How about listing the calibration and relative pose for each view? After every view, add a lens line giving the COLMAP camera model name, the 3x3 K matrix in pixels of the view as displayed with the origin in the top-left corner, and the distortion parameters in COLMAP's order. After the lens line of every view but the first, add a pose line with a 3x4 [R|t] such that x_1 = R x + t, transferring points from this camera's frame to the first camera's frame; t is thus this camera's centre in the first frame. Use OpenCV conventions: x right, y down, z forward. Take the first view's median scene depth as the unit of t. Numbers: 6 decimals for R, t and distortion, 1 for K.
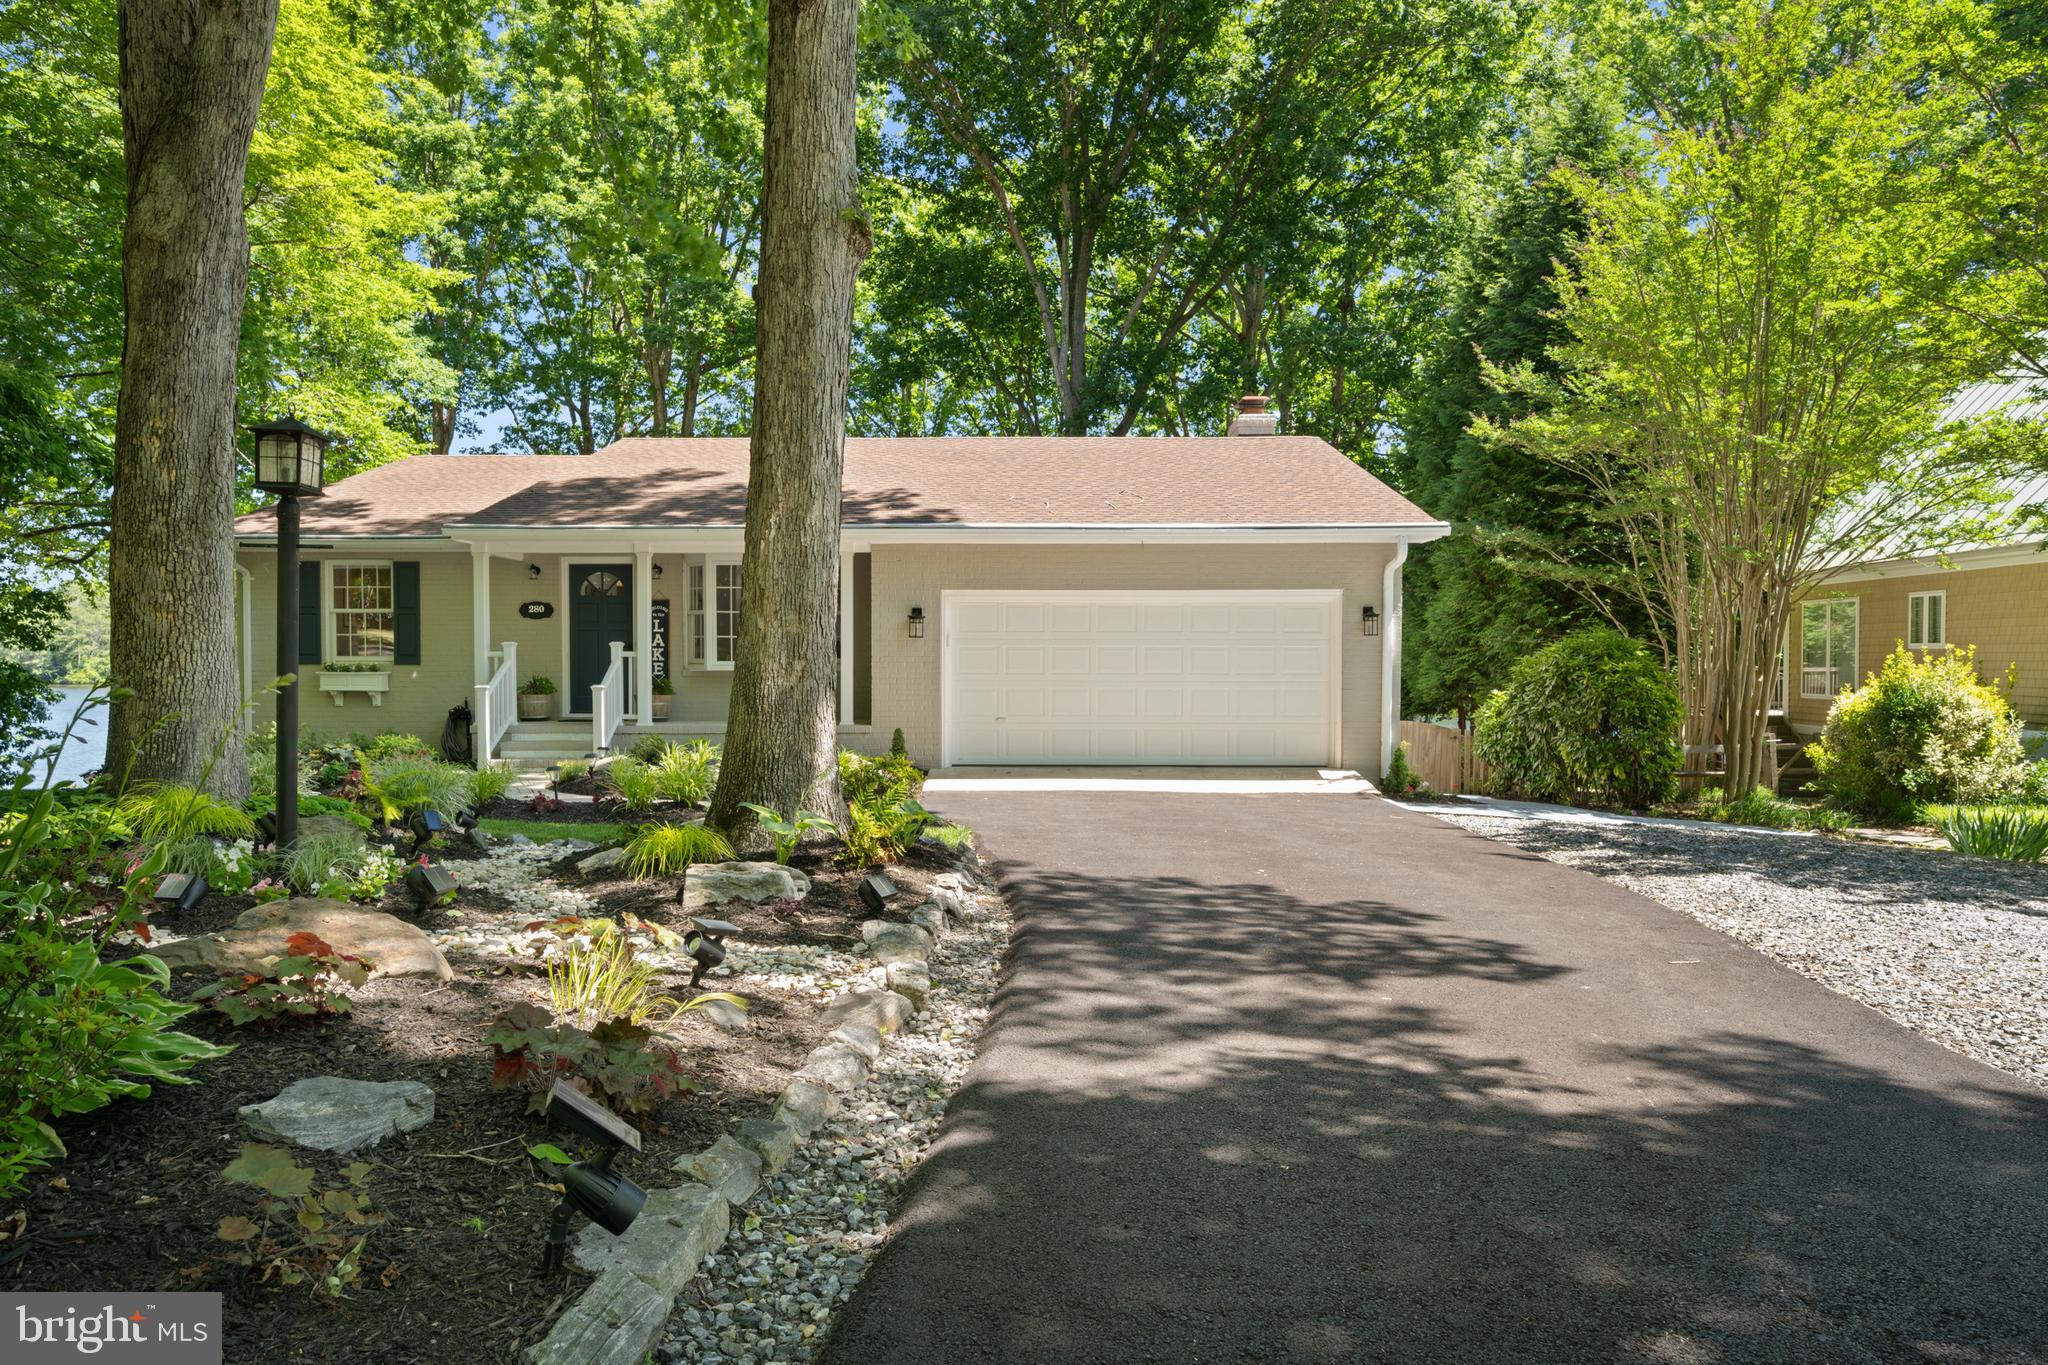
lens RADIAL K [[1242.4, 0, 1031.4], [0, 1242.4, 689.6], [0, 0, 1]] dist [-0.009108, 0.004634]
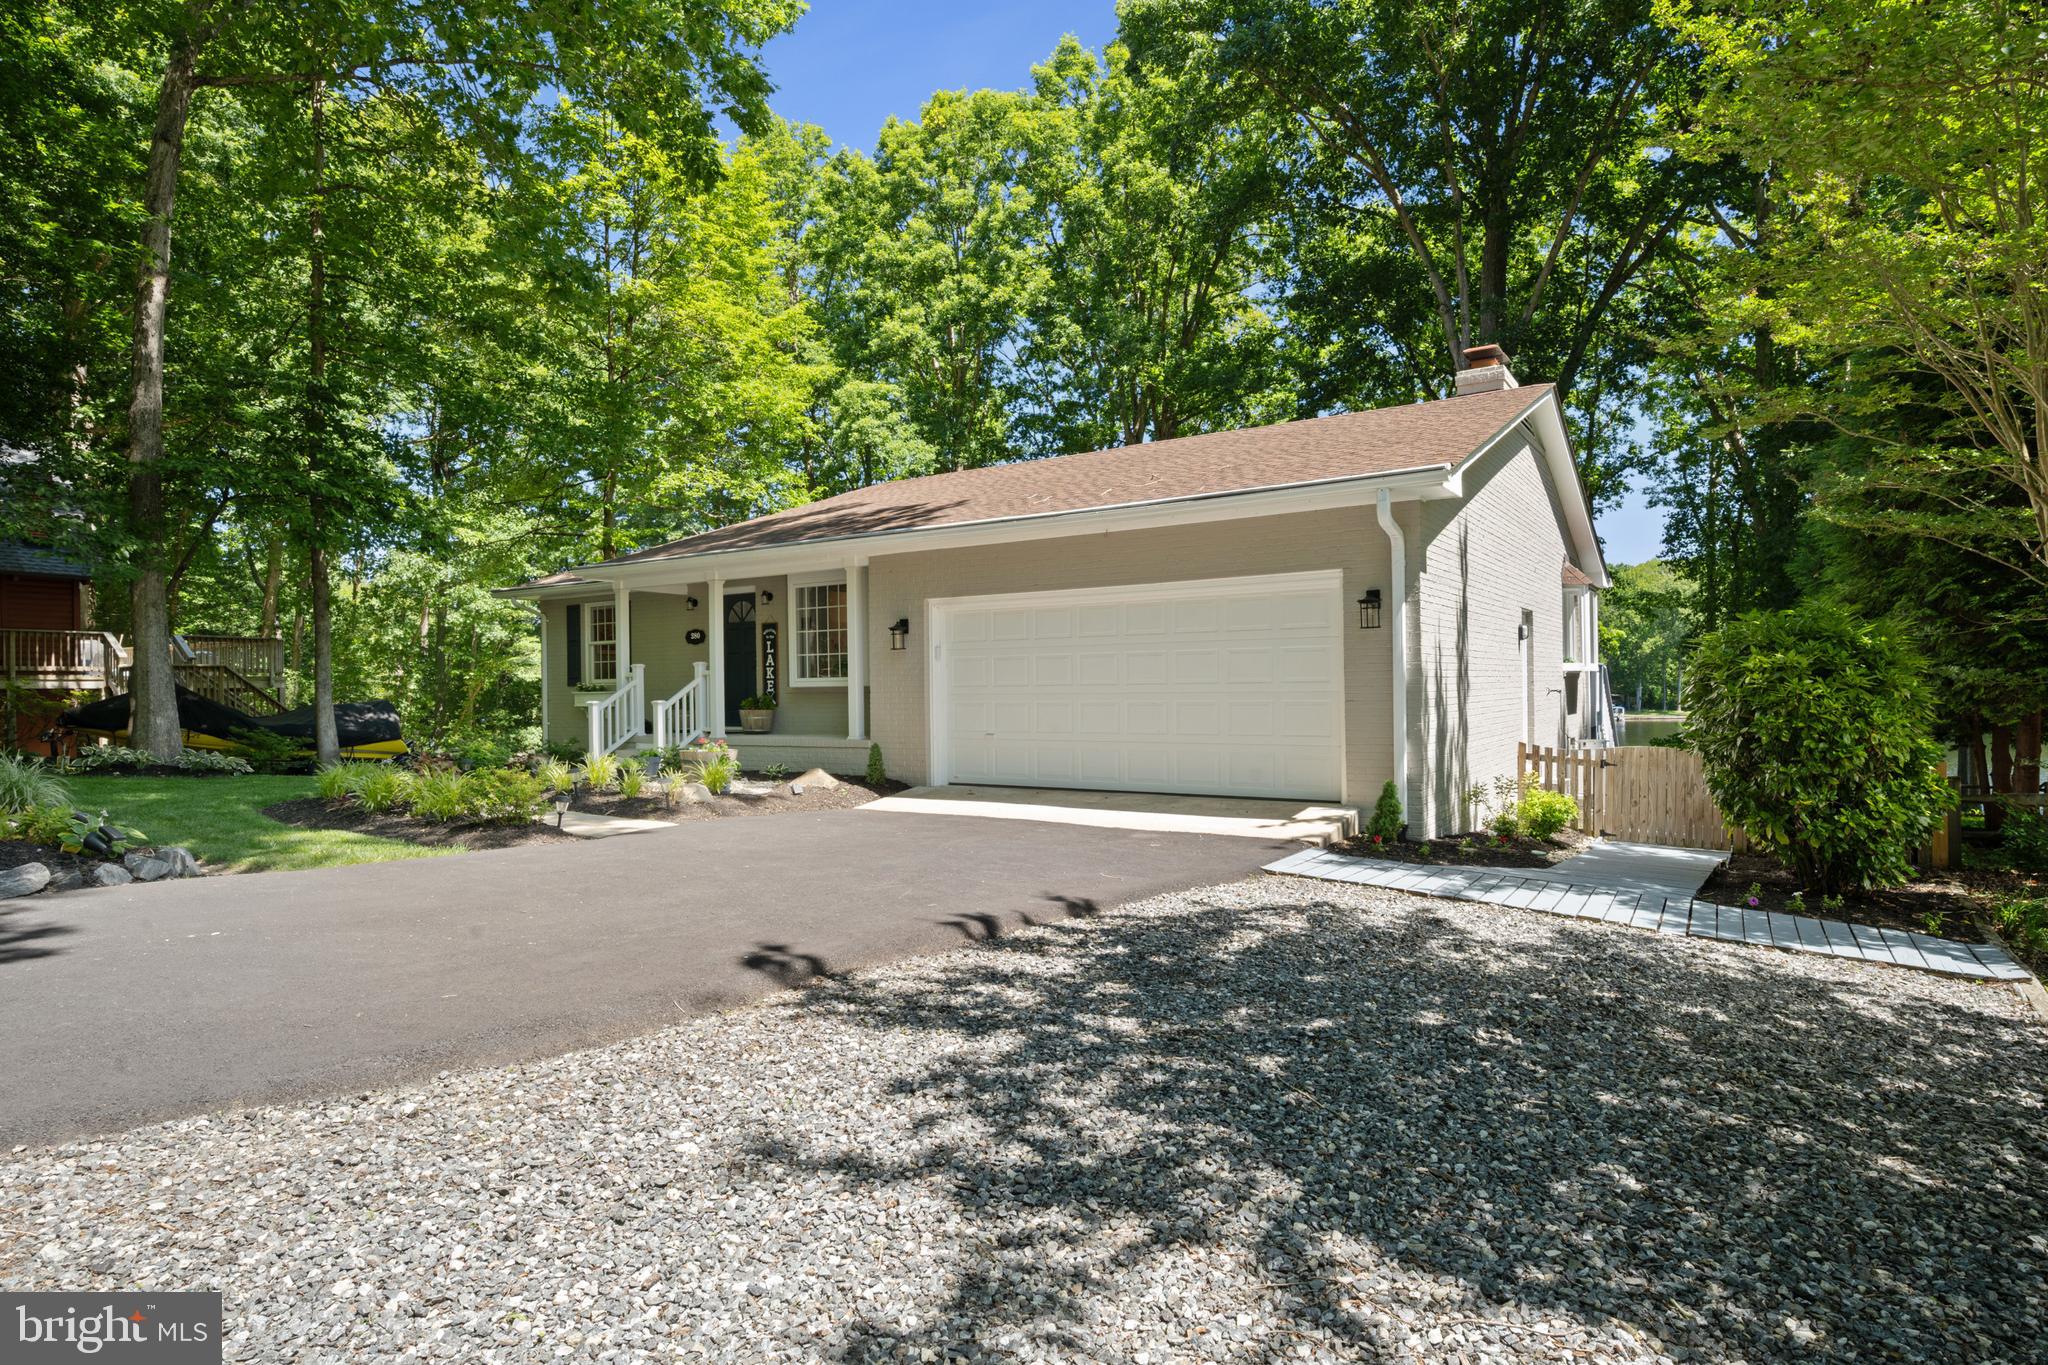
lens RADIAL K [[1115.4, 0, 1030.1], [0, 1115.4, 668.1], [0, 0, 1]] dist [-0.008609, -0.000460]
pose [[0.840846, -0.021028, -0.540866, 0.485146], [-0.001632, 0.999142, -0.041382, 0.008699], [0.541272, 0.035678, 0.840090, 0.343971]]
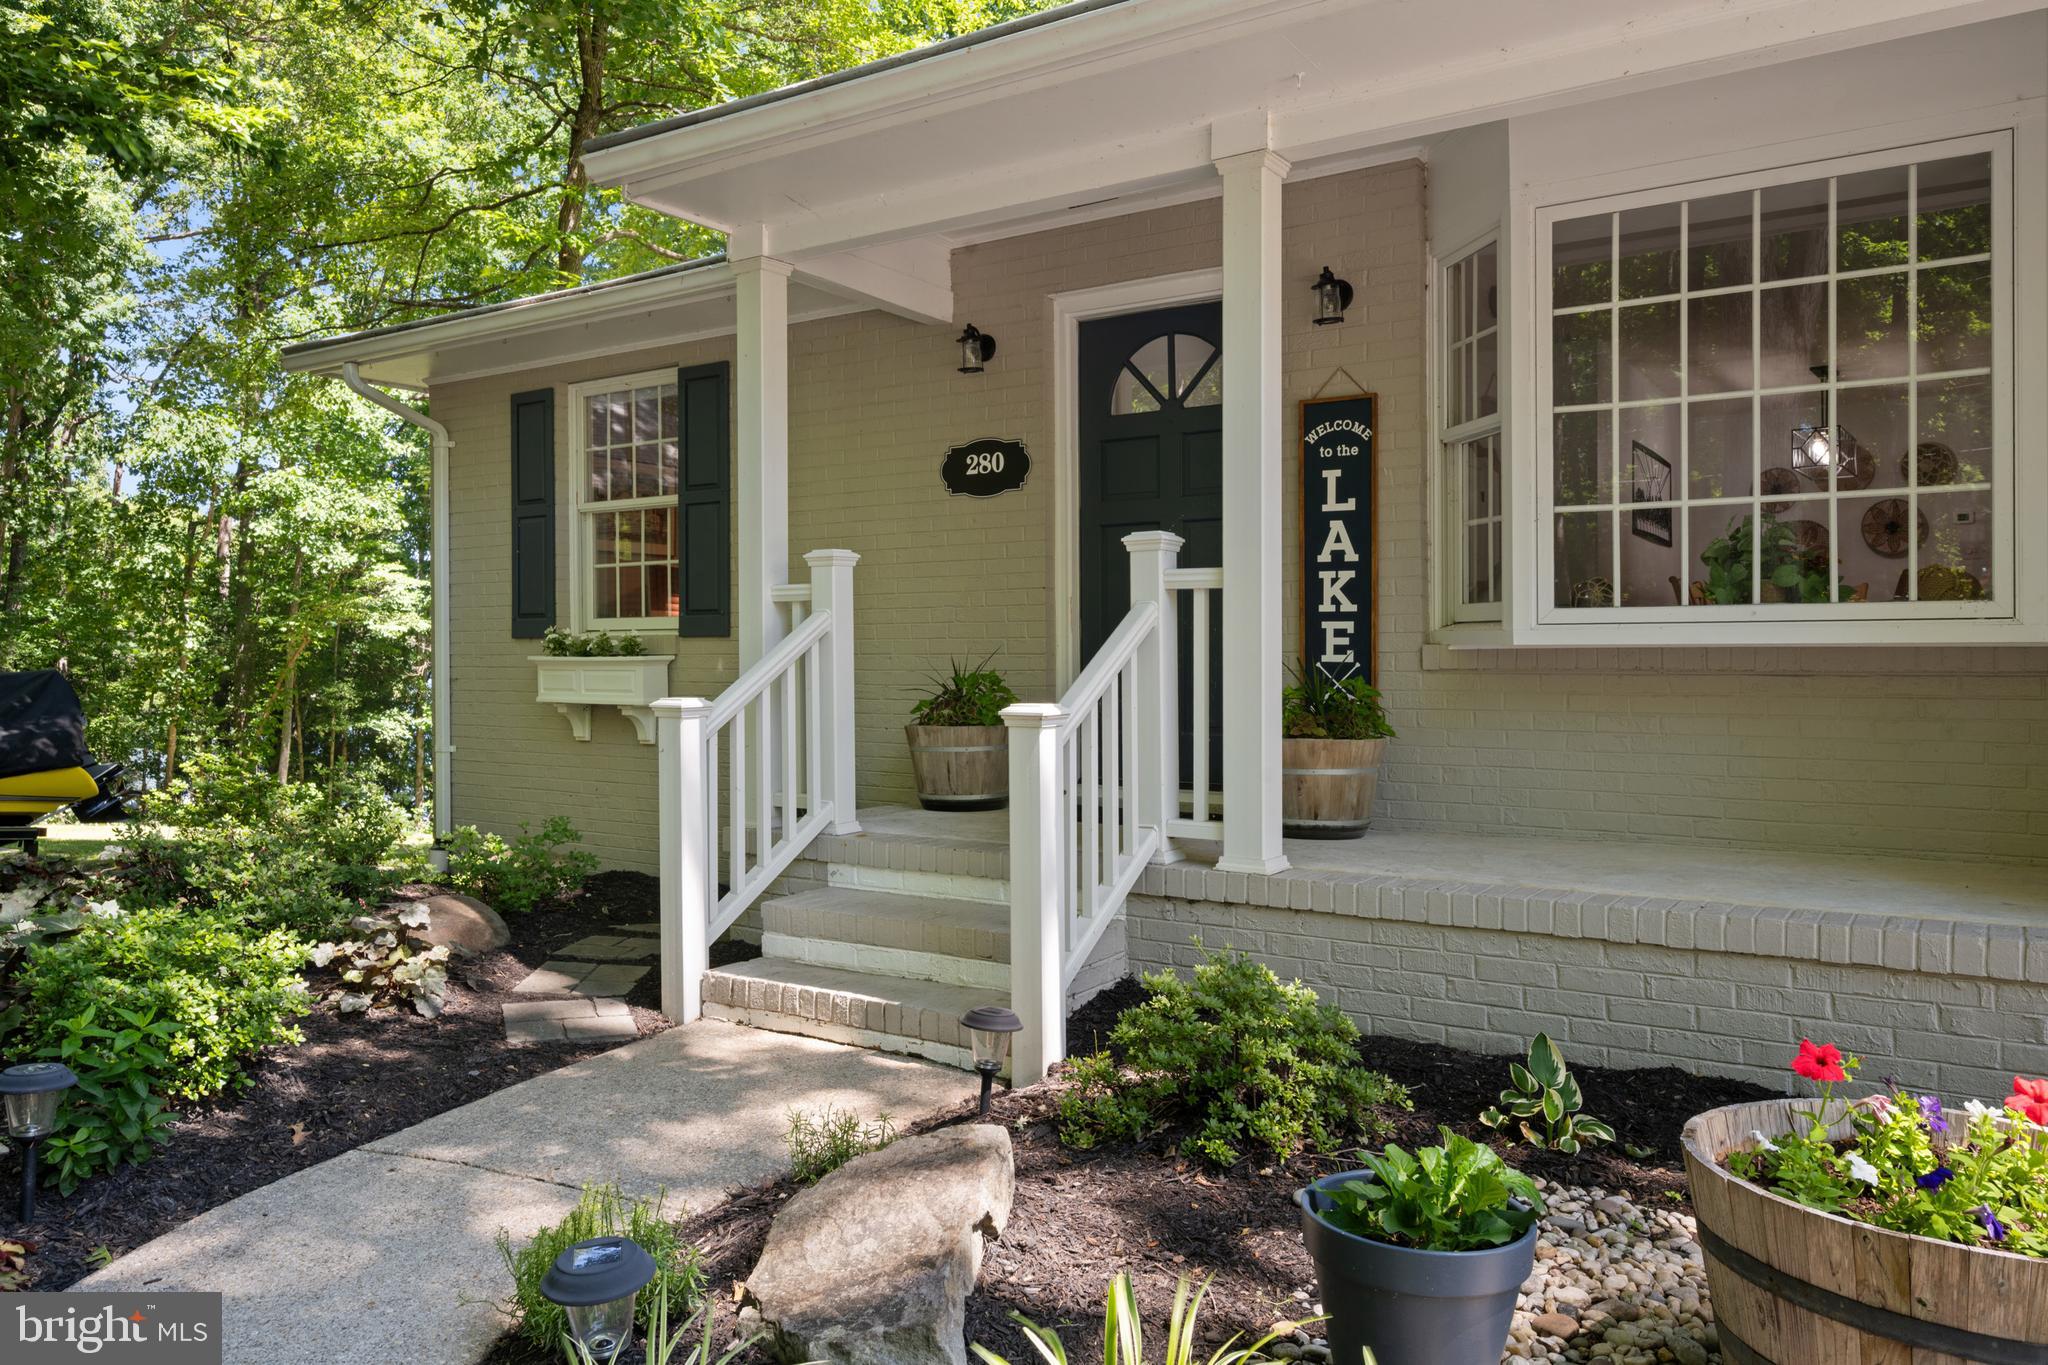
lens RADIAL K [[1454.4, 0, 1029.4], [0, 1454.4, 665.4], [0, 0, 1]] dist [0.010923, 0.002893]
pose [[0.836096, 0.000755, -0.548583, -0.203661], [-0.013017, 0.999745, -0.018464, -0.005172], [0.548429, 0.022578, 0.835893, 0.786753]]
